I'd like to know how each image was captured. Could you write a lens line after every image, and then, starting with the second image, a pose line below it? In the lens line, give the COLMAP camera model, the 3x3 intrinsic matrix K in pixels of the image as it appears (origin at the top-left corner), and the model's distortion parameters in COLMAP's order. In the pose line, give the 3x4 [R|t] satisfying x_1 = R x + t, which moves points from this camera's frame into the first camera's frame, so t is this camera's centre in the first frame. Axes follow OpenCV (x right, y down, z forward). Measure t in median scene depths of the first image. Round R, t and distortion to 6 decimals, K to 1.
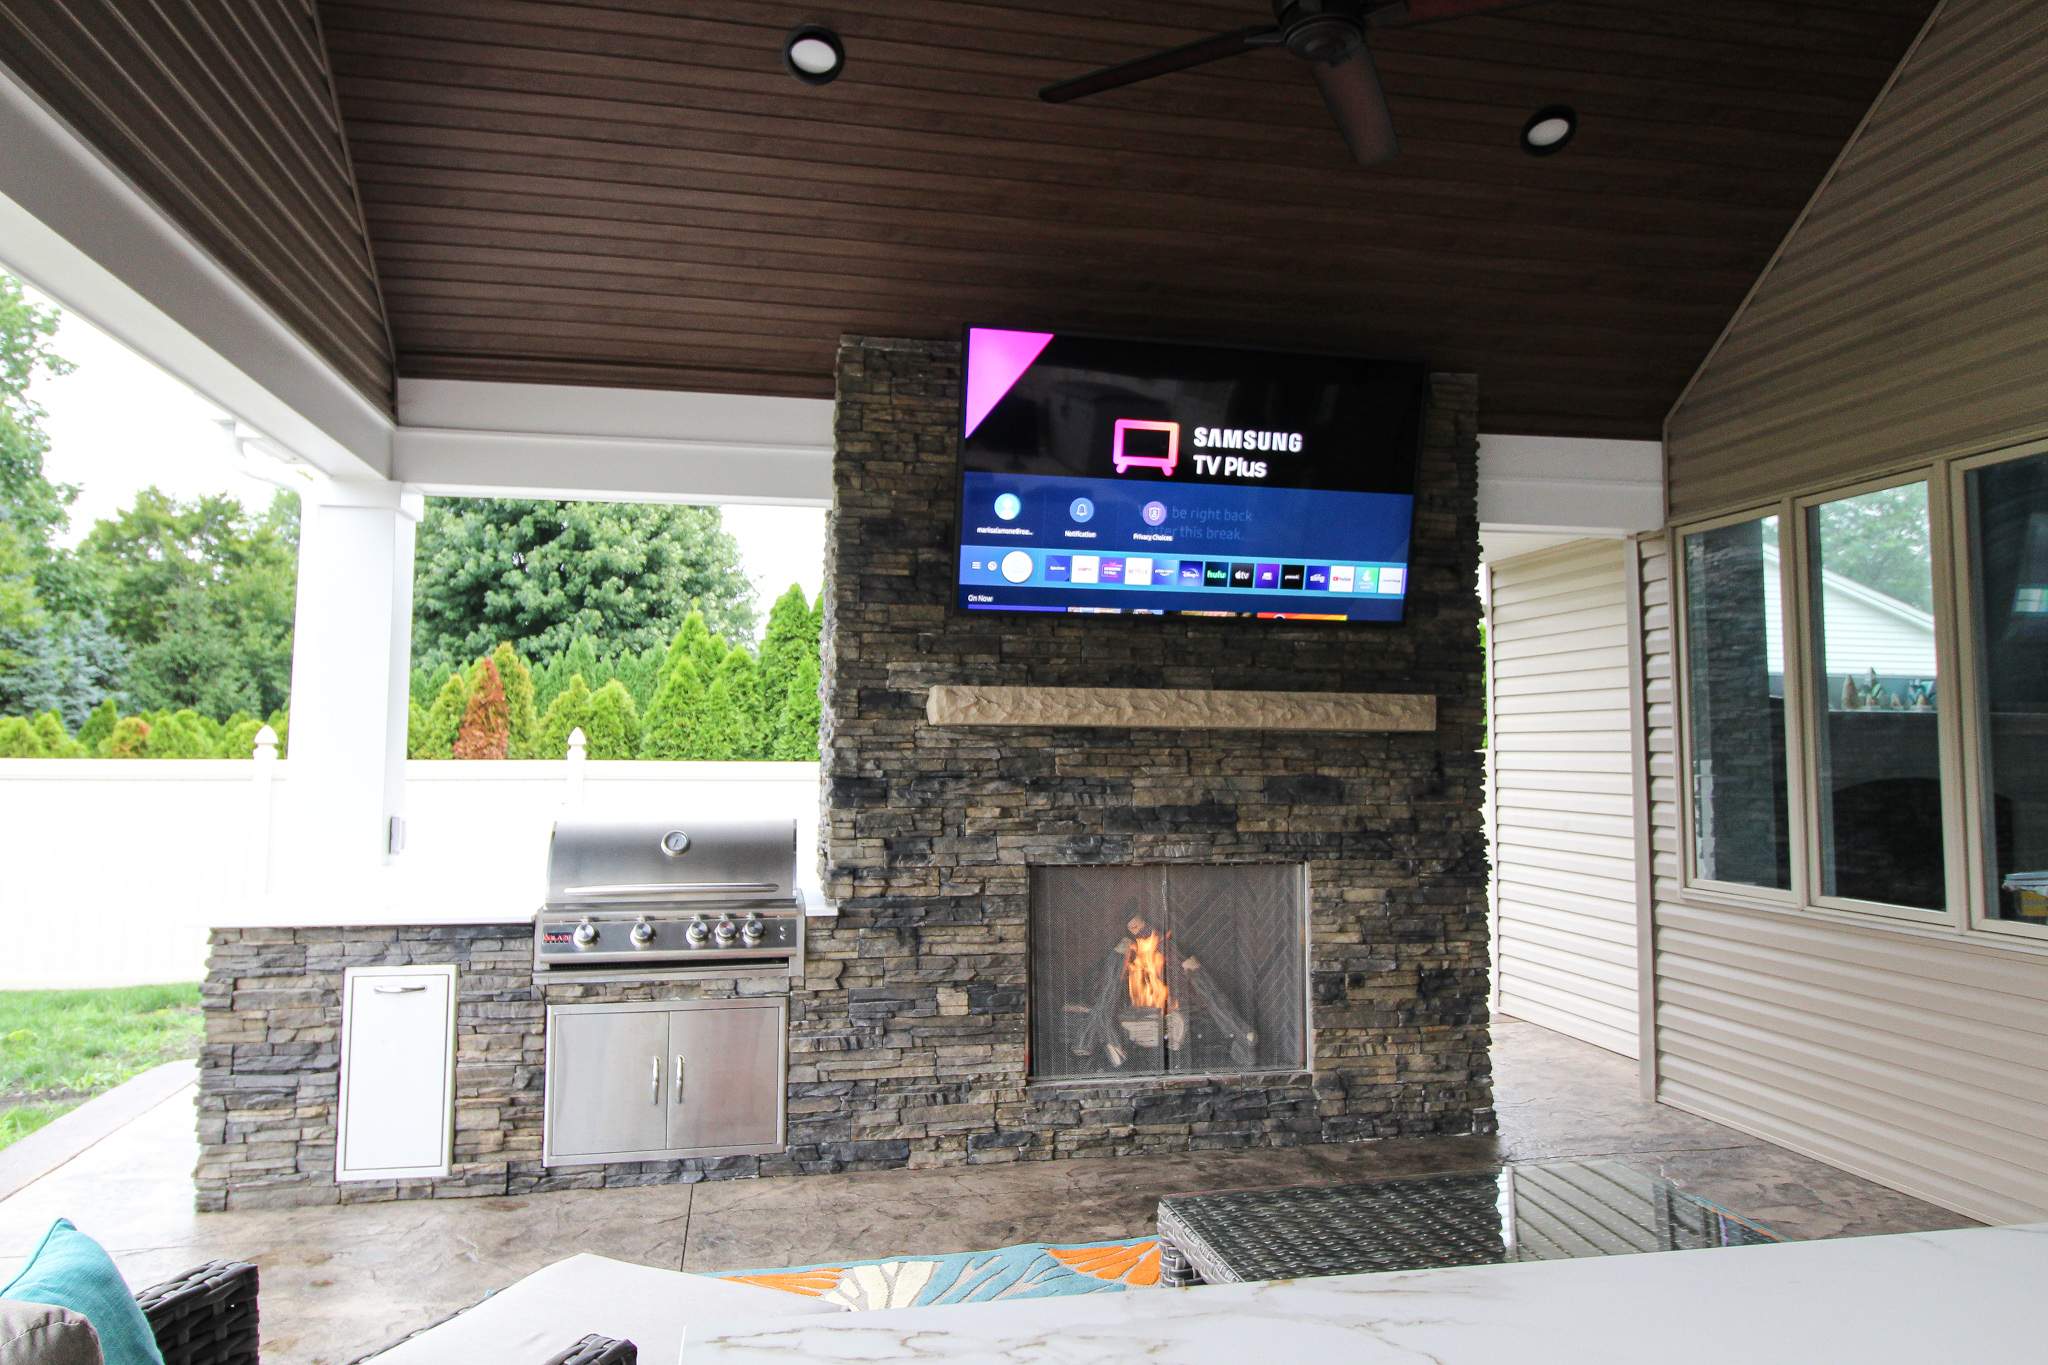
lens RADIAL K [[1320.2, 0, 1020.9], [0, 1320.2, 652.8], [0, 0, 1]] dist [0.008388, -0.007322]
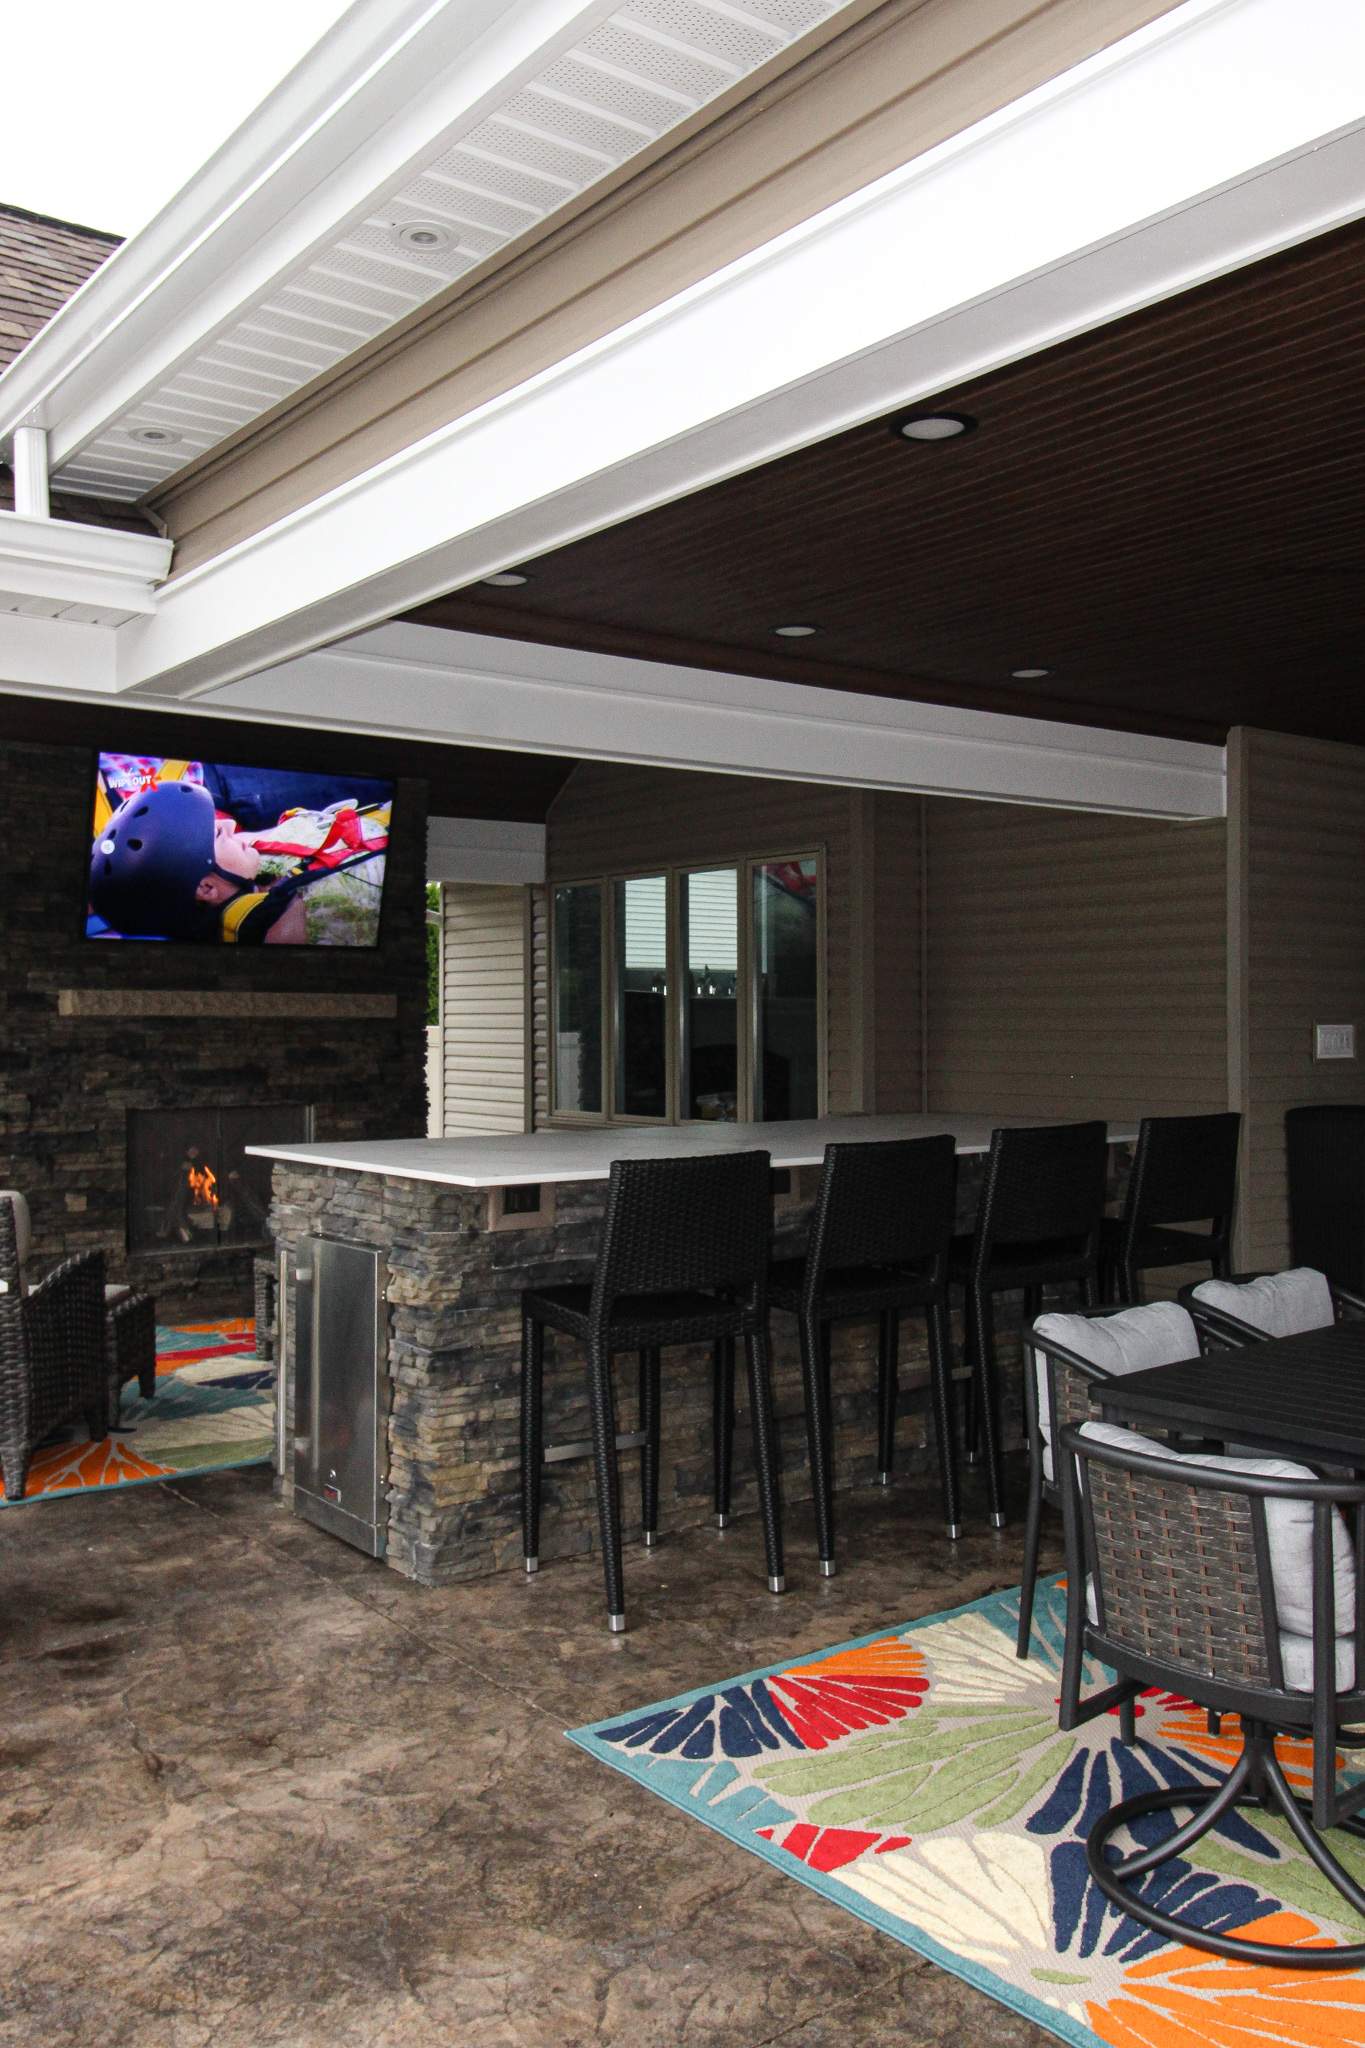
lens RADIAL K [[1698.1, 0, 645.3], [0, 1698.1, 1013.2], [0, 0, 1]] dist [0.012138, -0.008142]
pose [[0.905068, -0.002872, 0.425257, -0.272820], [-0.027159, 0.997546, 0.064538, -0.083577], [-0.424398, -0.069961, 0.902769, -0.935033]]
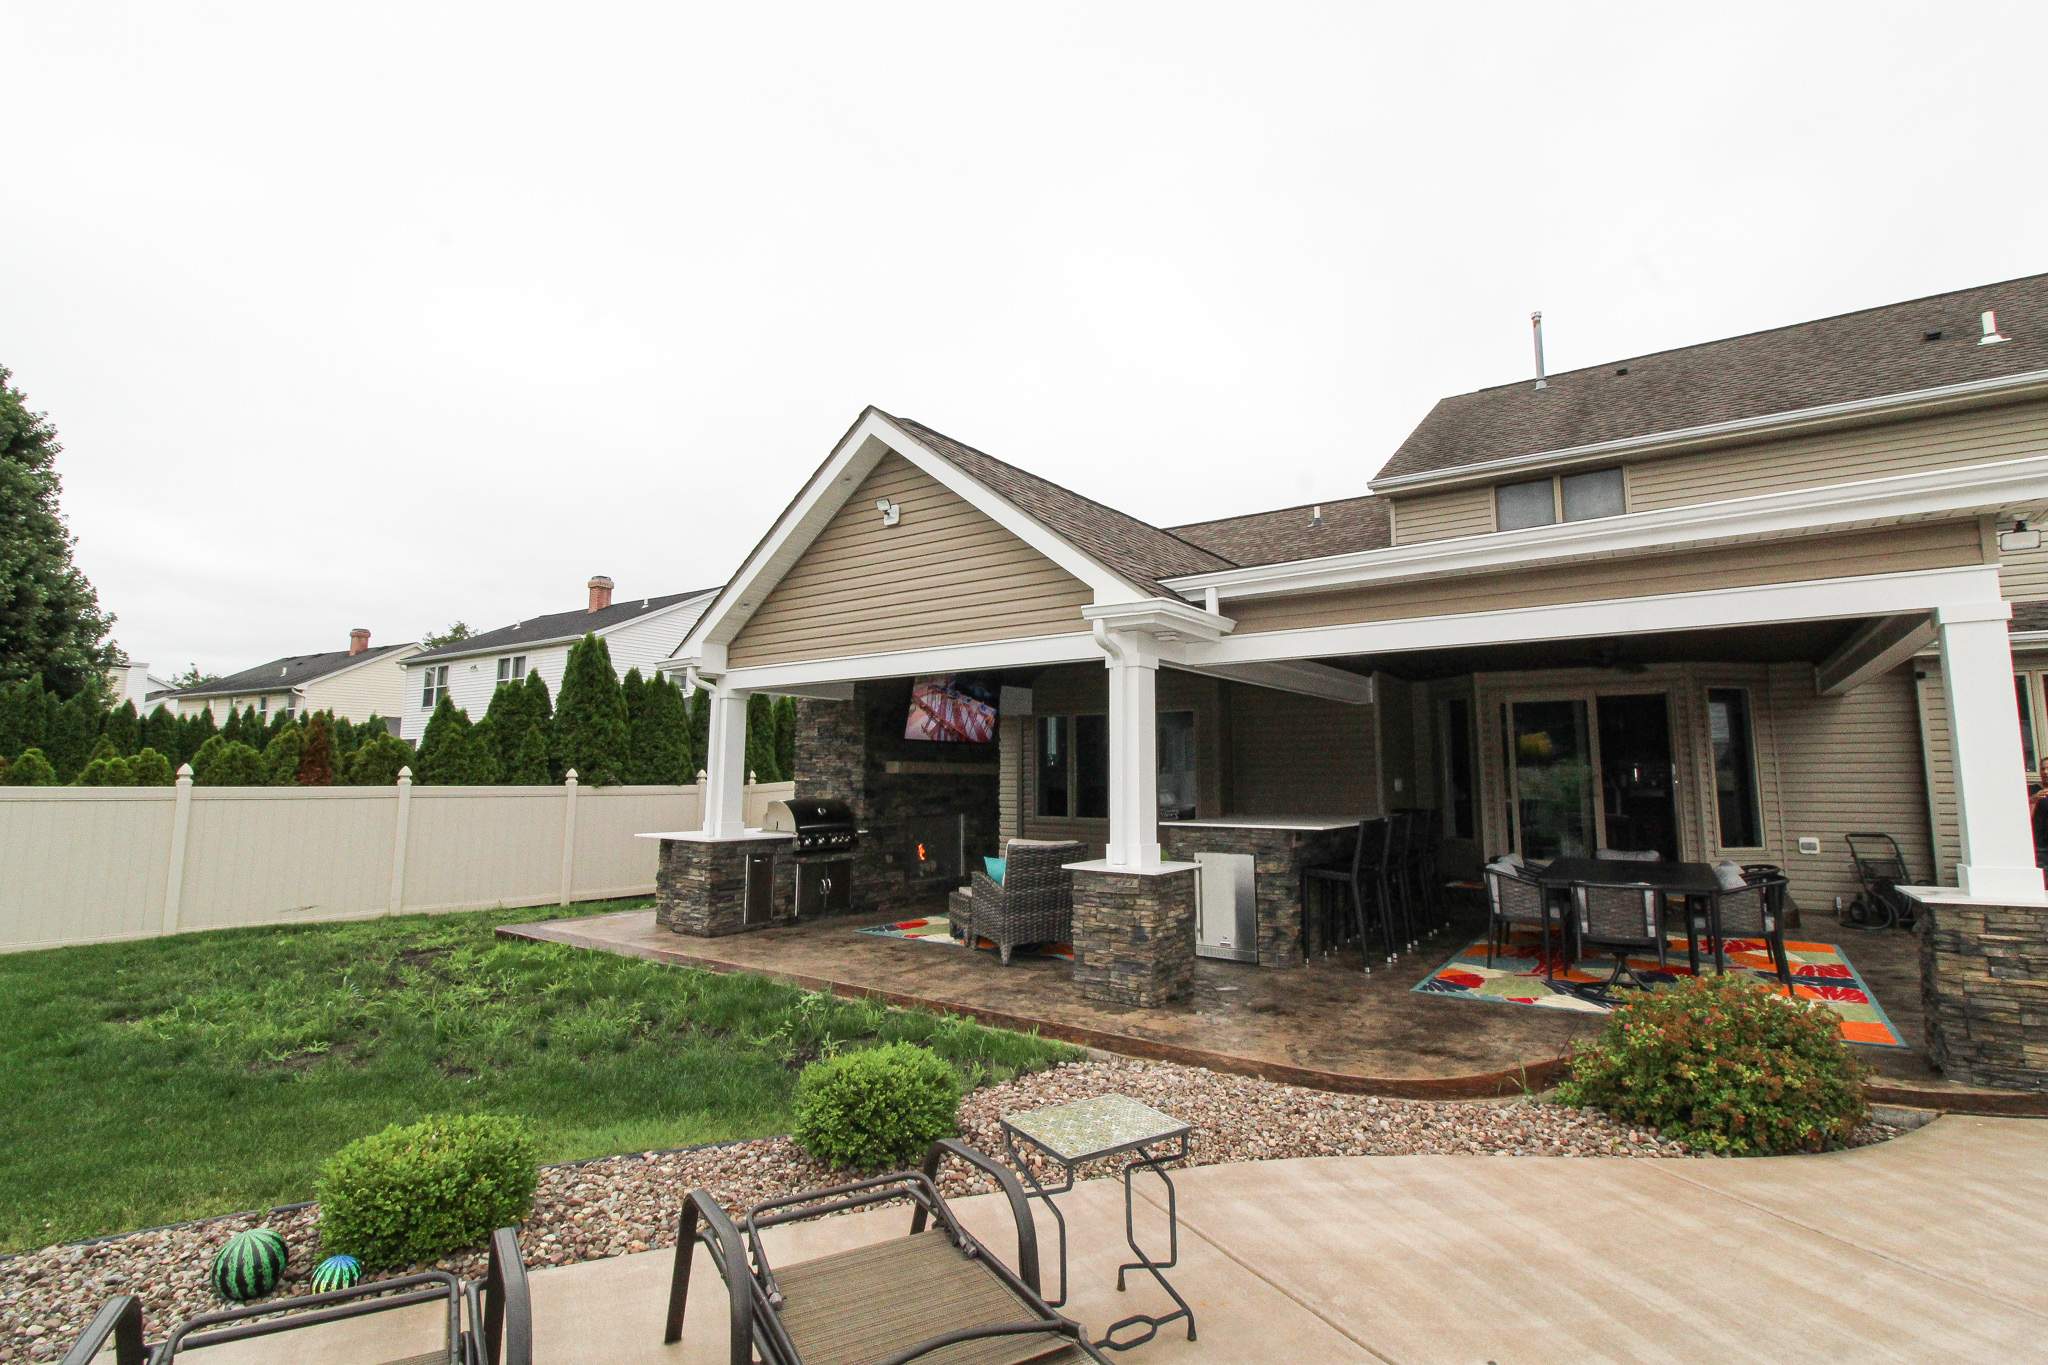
lens RADIAL K [[945.1, 0, 1027.5], [0, 945.1, 654.6], [0, 0, 1]] dist [0.001604, -0.012886]
pose [[0.732343, 0.084275, 0.675701, -1.365070], [-0.049508, 0.996275, -0.070600, -0.085840], [-0.679134, 0.018251, 0.733787, -0.915565]]
